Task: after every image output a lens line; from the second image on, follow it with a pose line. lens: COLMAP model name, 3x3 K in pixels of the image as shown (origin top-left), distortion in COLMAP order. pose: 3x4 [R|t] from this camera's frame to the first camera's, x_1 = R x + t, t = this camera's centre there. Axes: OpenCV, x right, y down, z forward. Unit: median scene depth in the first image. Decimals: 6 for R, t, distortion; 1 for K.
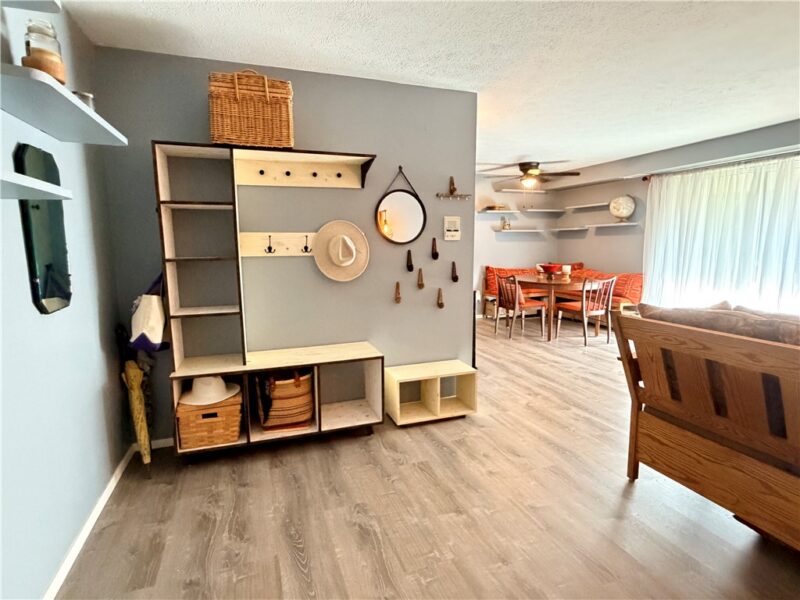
lens RADIAL K [[416.2, 0, 400.1], [0, 416.2, 301.8], [0, 0, 1]] dist [0.001627, -0.000176]
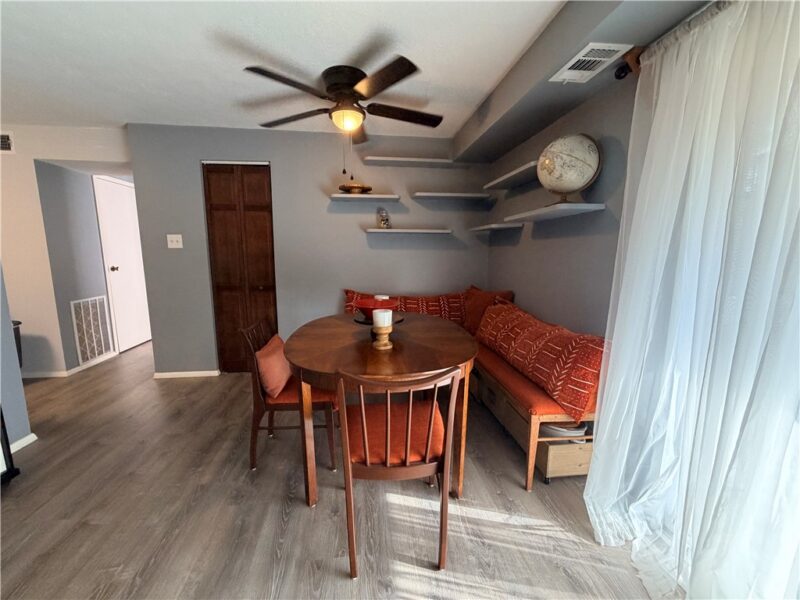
lens RADIAL K [[321.2, 0, 400.0], [0, 321.2, 300.0], [0, 0, 1]] dist [-0.001077, -0.000053]
pose [[0.973302, 0.048975, -0.224244, 0.692663], [-0.046287, 0.998780, 0.017235, -0.147392], [0.224815, -0.006395, 0.974381, 1.013718]]
